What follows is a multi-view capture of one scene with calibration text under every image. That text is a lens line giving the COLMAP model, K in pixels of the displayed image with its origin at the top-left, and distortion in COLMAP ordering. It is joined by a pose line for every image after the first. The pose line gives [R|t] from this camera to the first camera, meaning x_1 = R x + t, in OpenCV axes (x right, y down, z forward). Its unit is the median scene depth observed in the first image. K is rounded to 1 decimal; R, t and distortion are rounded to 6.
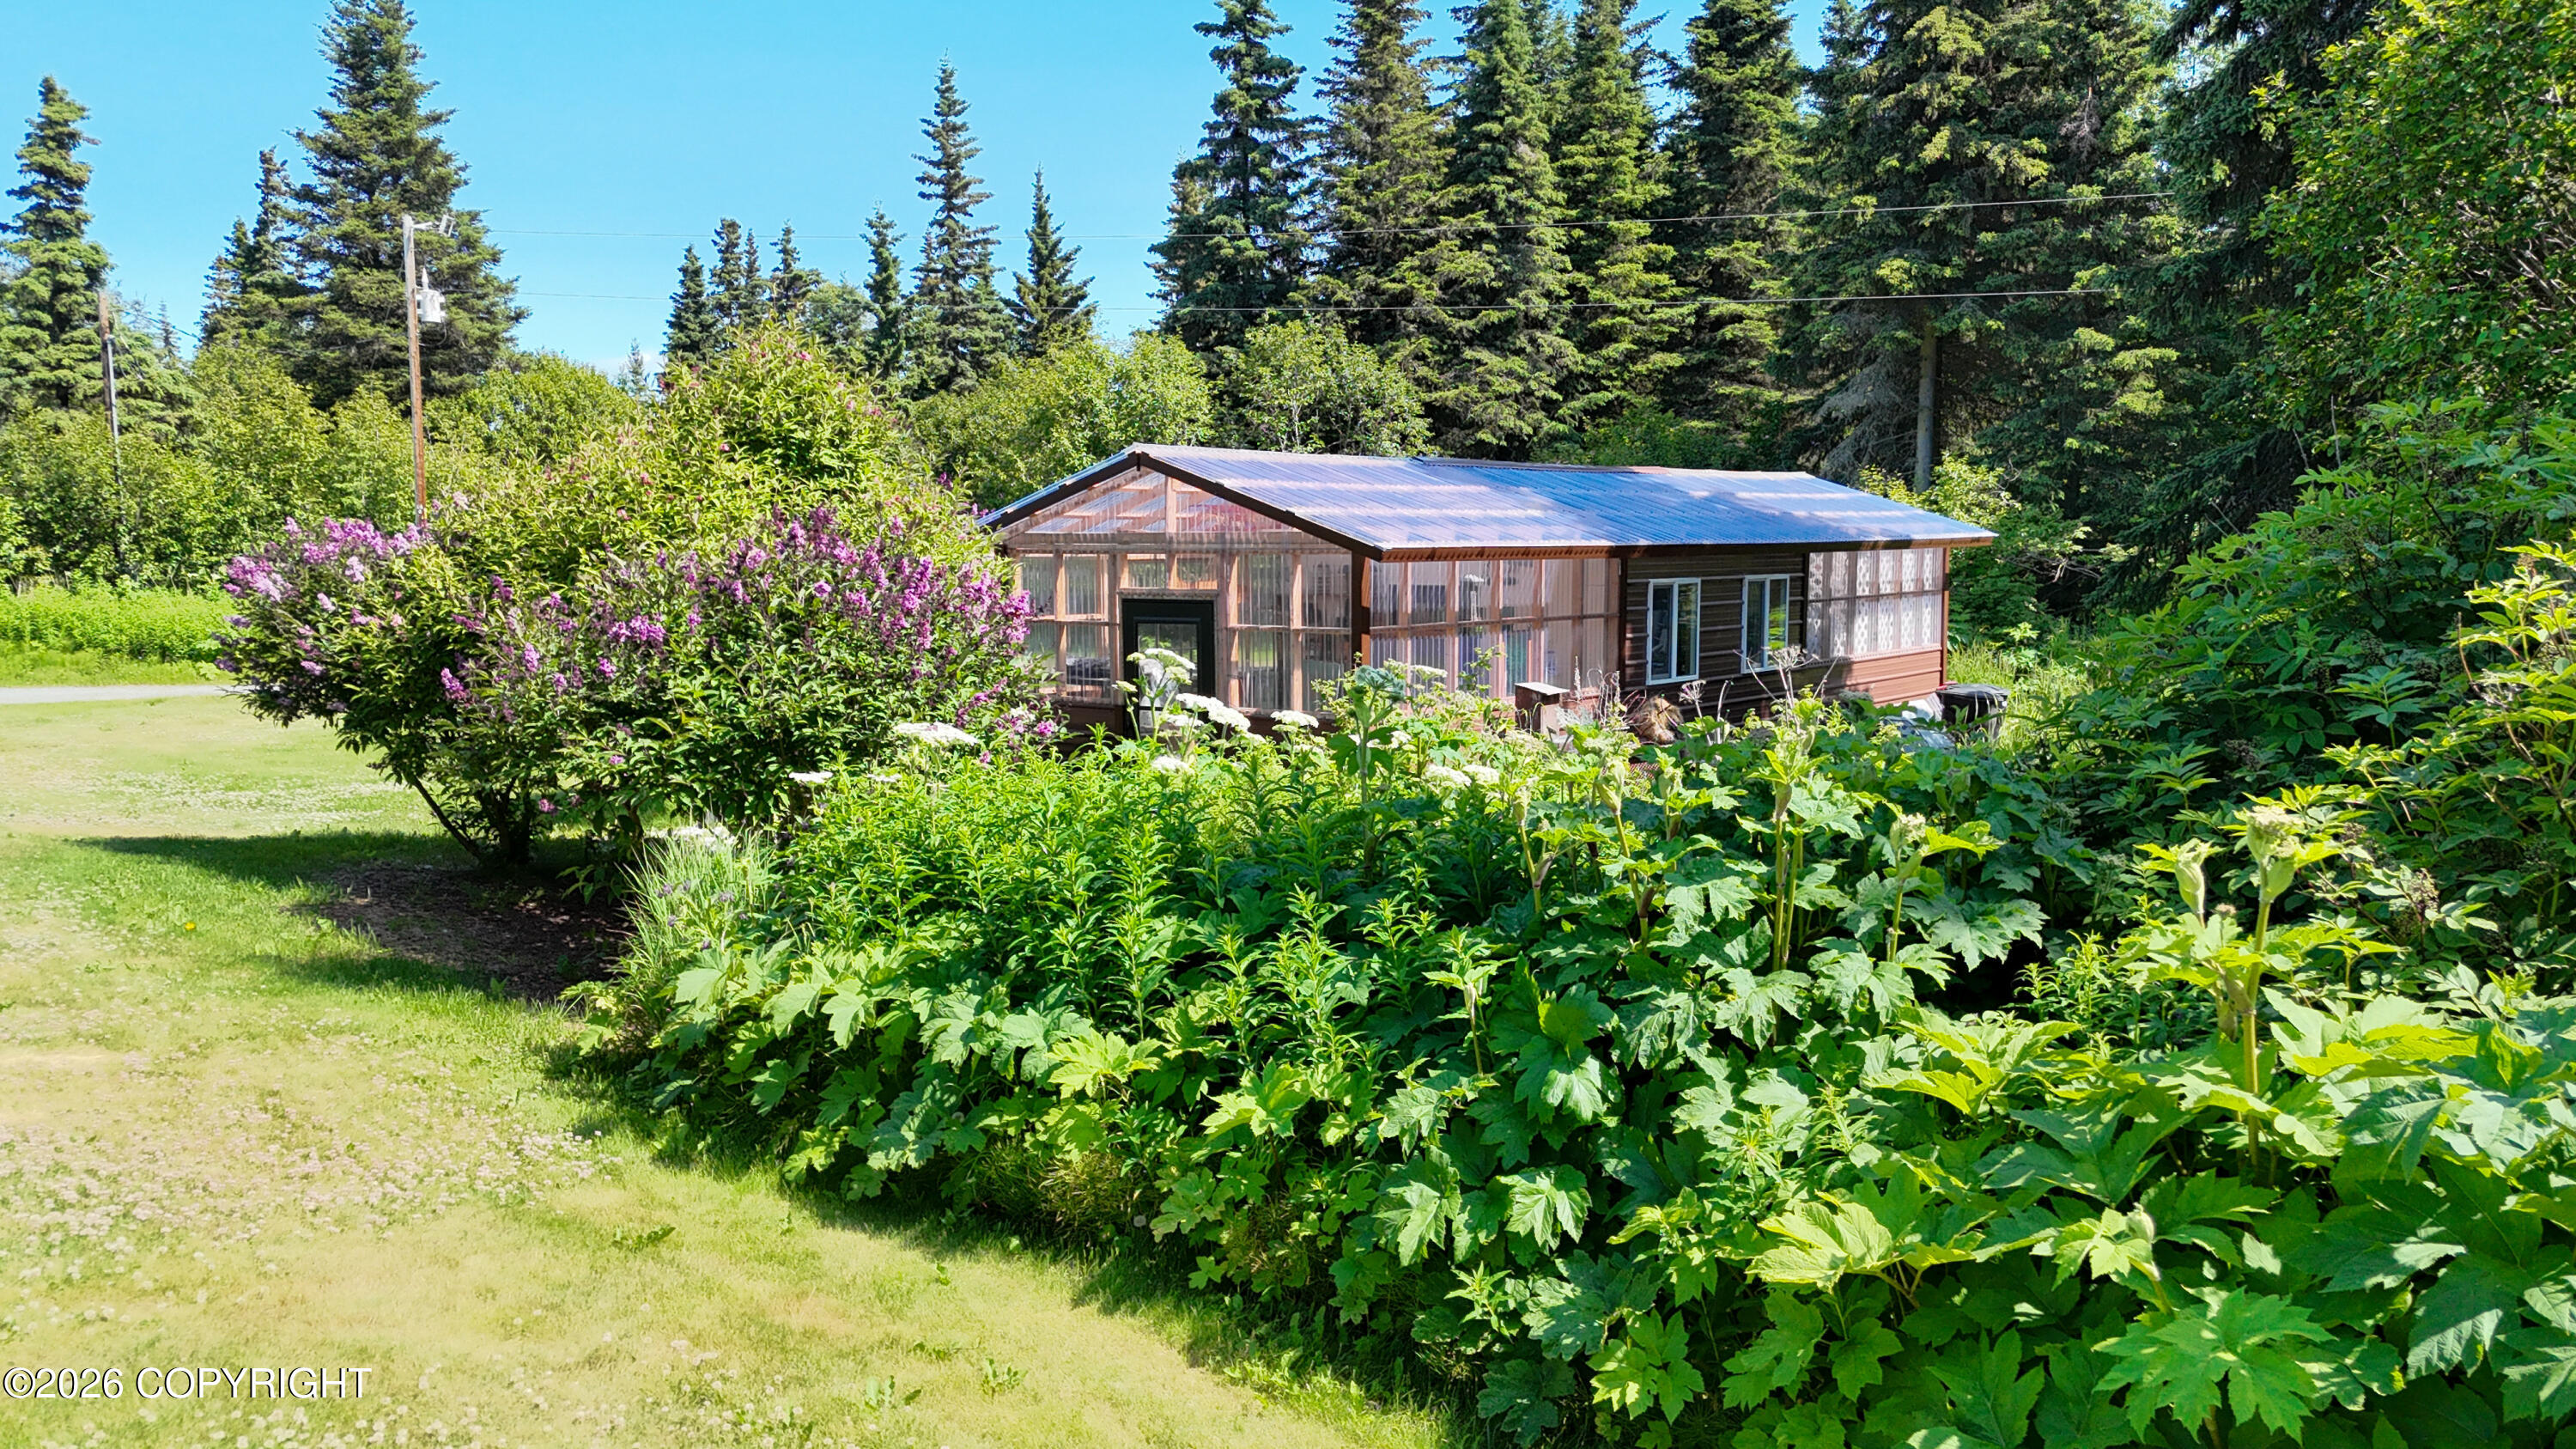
lens RADIAL K [[1987.6, 0, 1269.2], [0, 1987.6, 735.2], [0, 0, 1]] dist [0.068571, -0.061432]
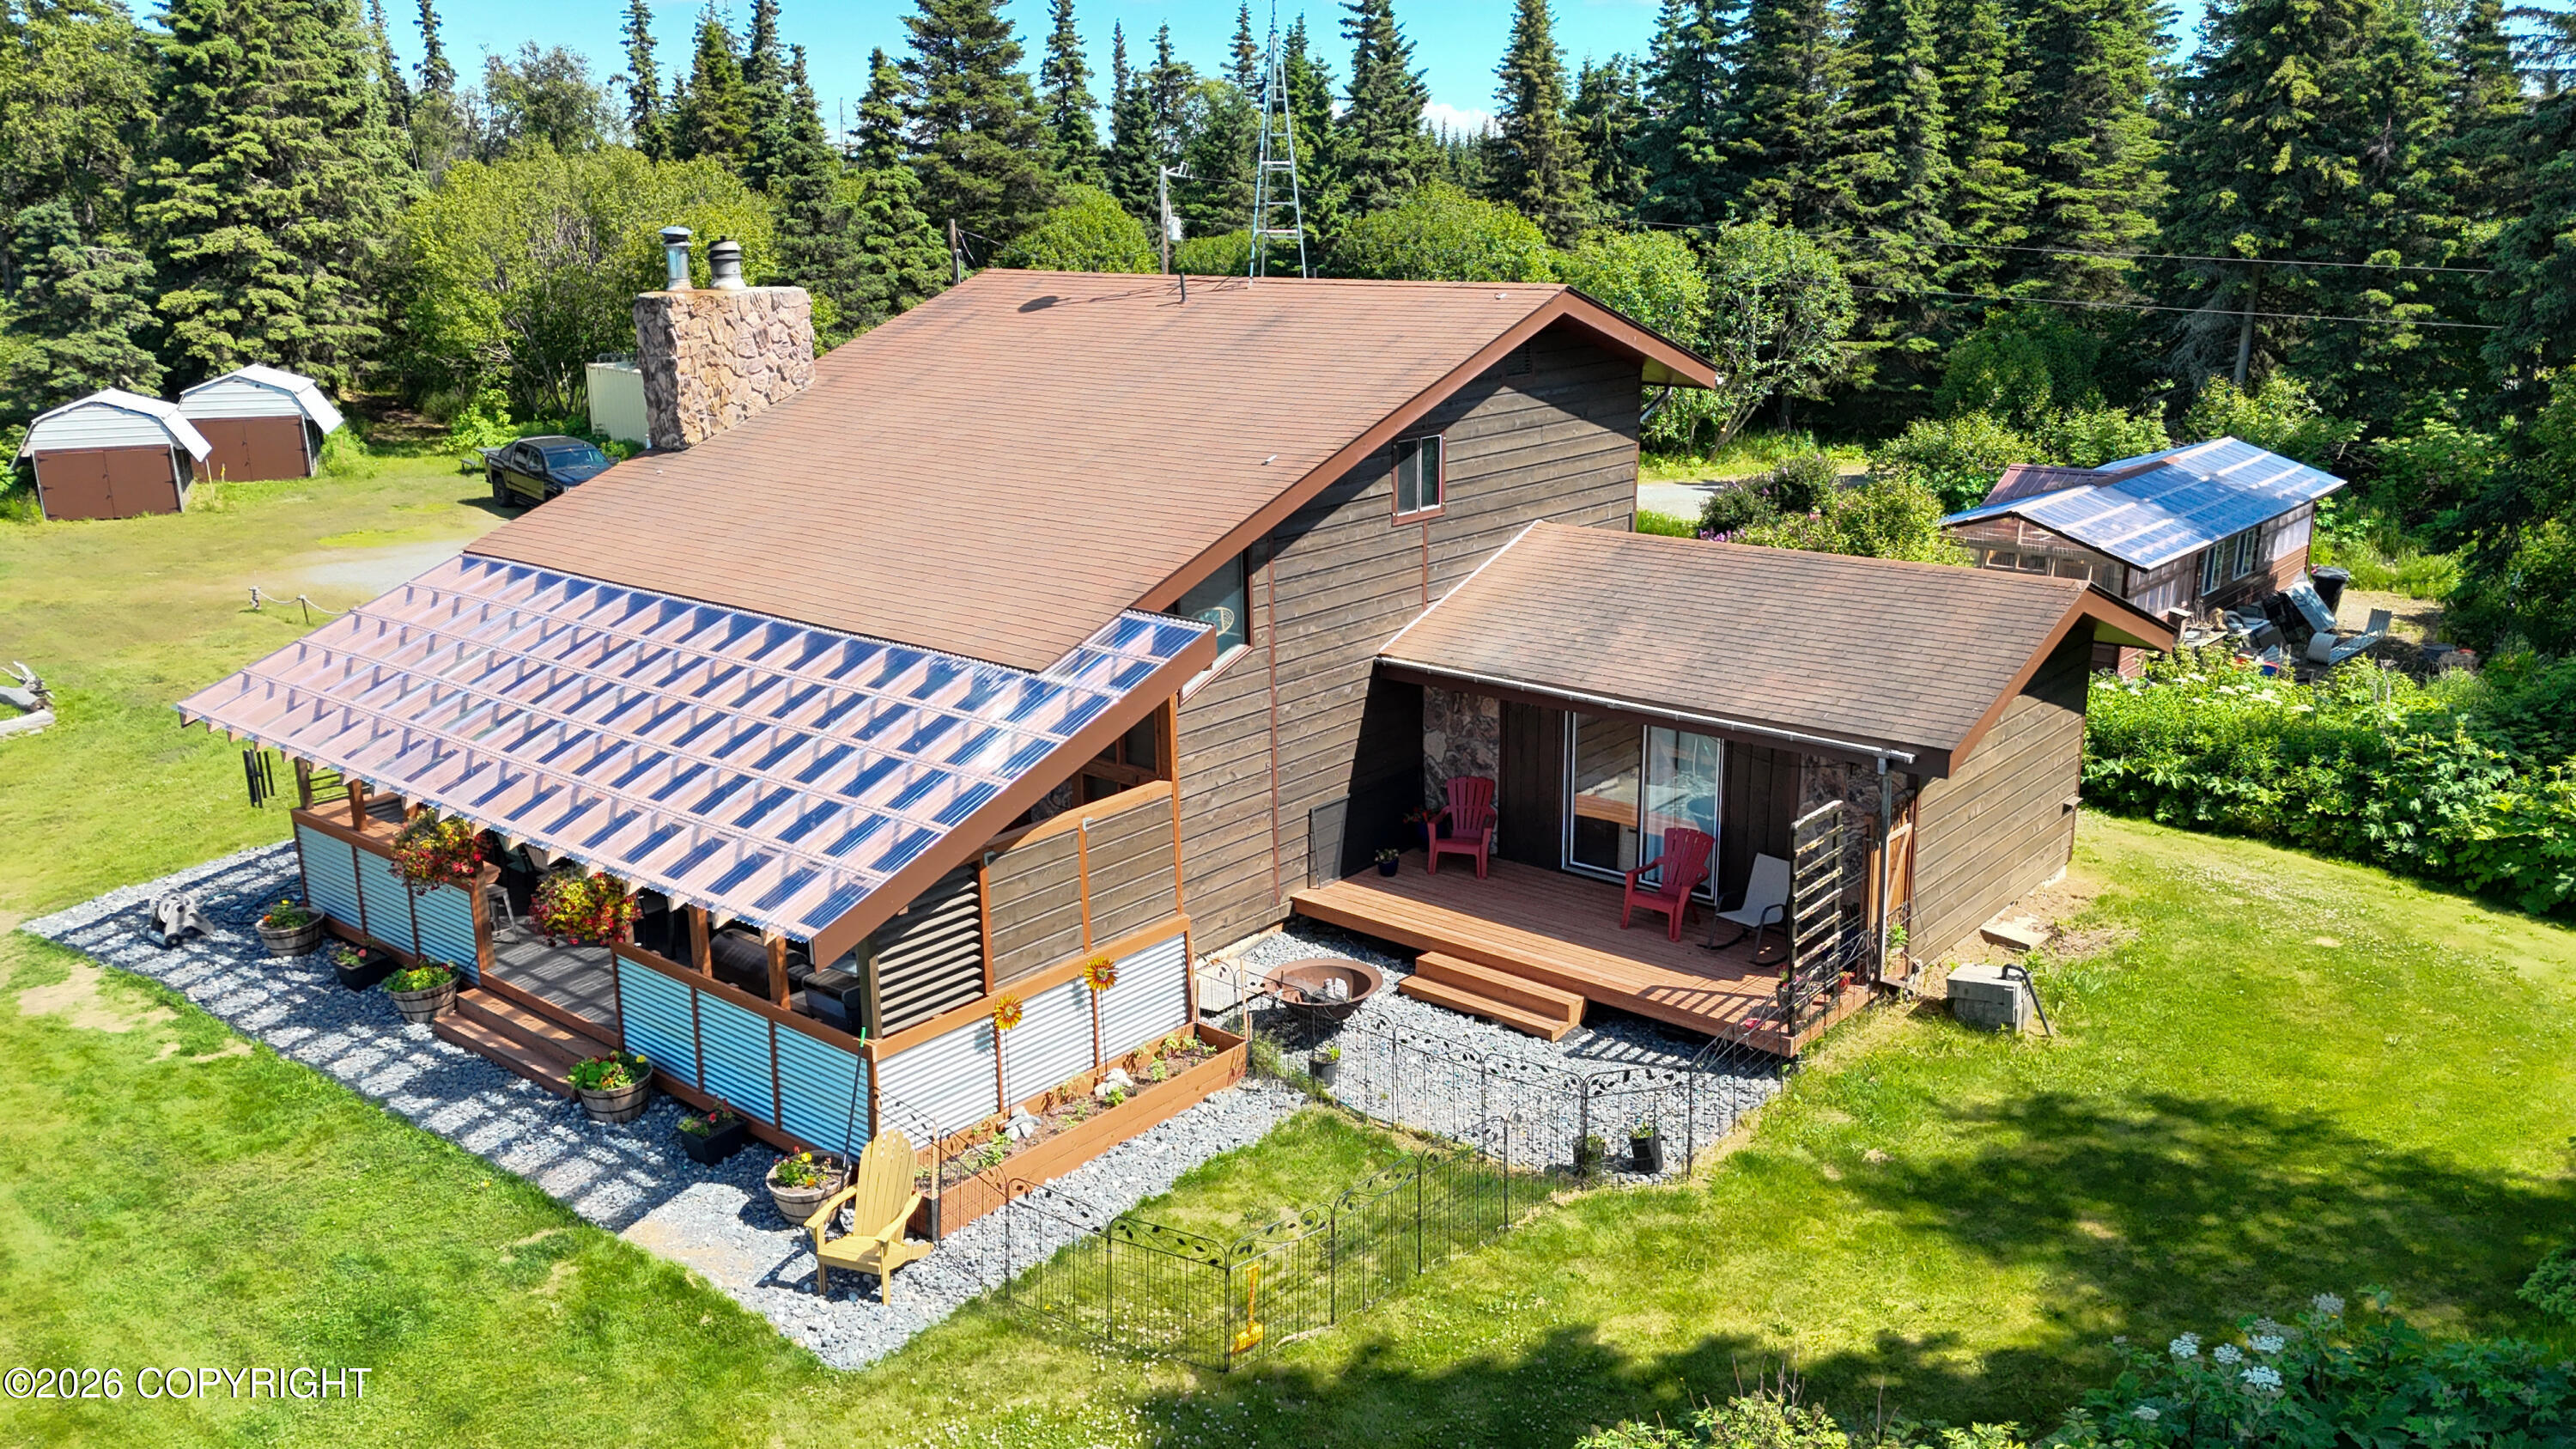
lens RADIAL K [[1954.7, 0, 1287.2], [0, 1954.7, 729.0], [0, 0, 1]] dist [0.062847, -0.043275]
pose [[0.999367, 0.008124, -0.034622, -0.245381], [-0.002179, 0.985719, 0.168383, -0.082644], [0.035496, -0.168201, 0.985113, -0.388802]]
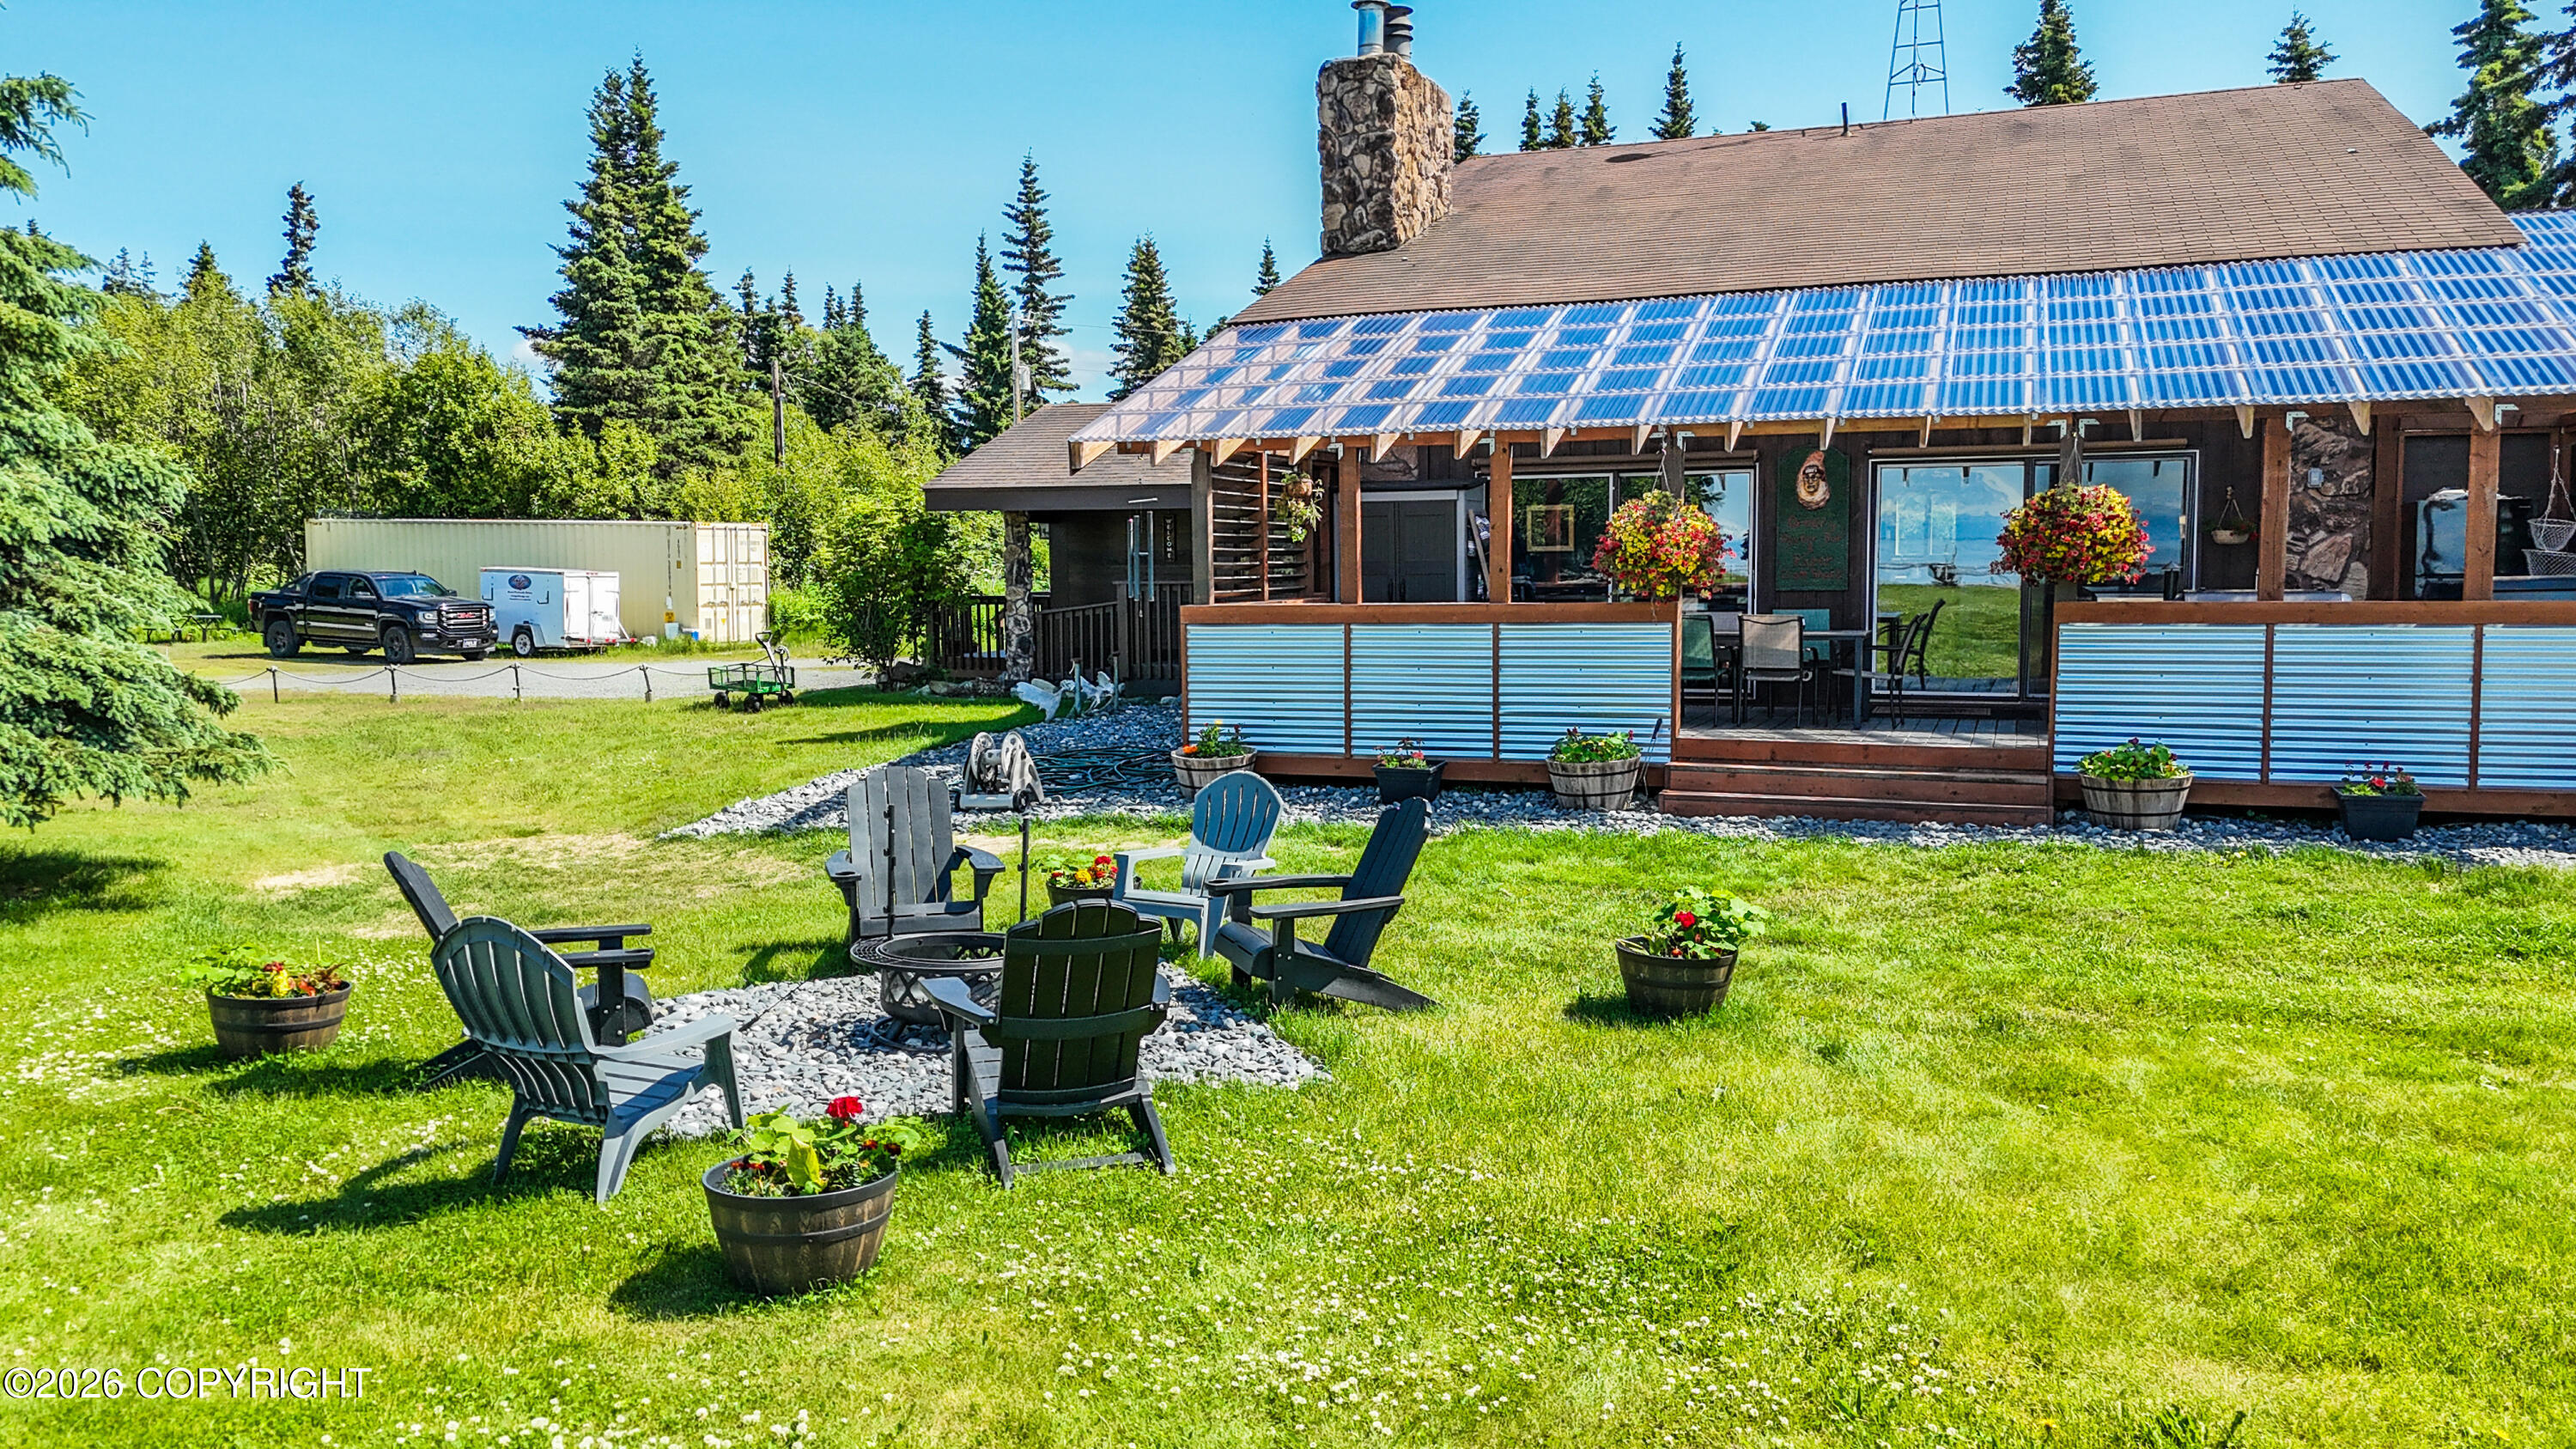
lens RADIAL K [[1987.6, 0, 1269.2], [0, 1987.6, 735.2], [0, 0, 1]] dist [0.068571, -0.061432]
pose [[0.957475, -0.021270, 0.287733, -0.561198], [0.024673, 0.999662, -0.008205, 0.035248], [-0.287461, 0.014955, 0.957676, -0.276117]]
